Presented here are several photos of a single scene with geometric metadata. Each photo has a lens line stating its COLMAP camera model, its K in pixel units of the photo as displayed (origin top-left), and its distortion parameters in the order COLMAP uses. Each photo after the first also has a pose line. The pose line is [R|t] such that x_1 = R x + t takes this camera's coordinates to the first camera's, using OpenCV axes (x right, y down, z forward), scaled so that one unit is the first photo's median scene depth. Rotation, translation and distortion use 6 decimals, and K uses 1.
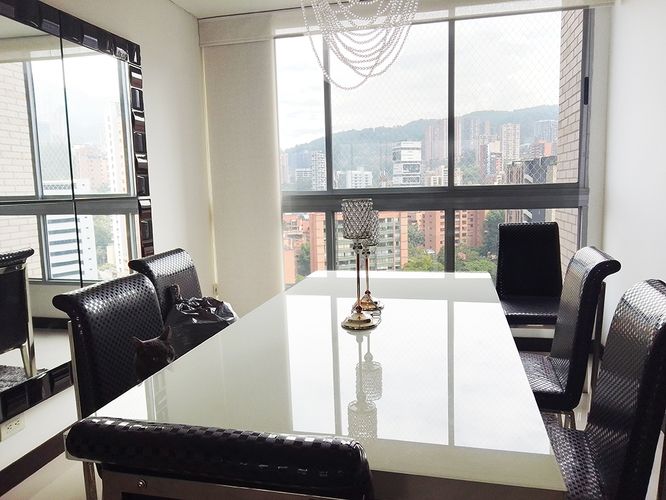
lens RADIAL K [[494.6, 0, 324.7], [0, 494.6, 250.1], [0, 0, 1]] dist [-0.001313, -0.005026]
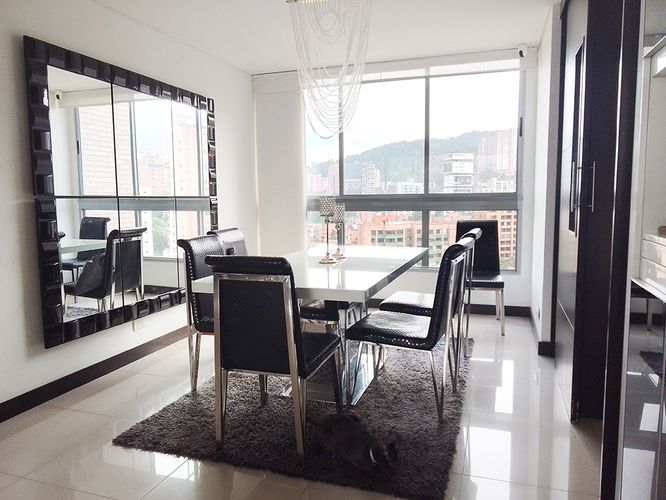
lens RADIAL K [[498.1, 0, 333.0], [0, 498.1, 250.0], [0, 0, 1]] dist [0.000286, -0.001004]
pose [[0.996202, 0.024222, -0.083630, 0.117592], [-0.026052, 0.999443, -0.020859, 0.067906], [0.083079, 0.022959, 0.996278, -0.432513]]
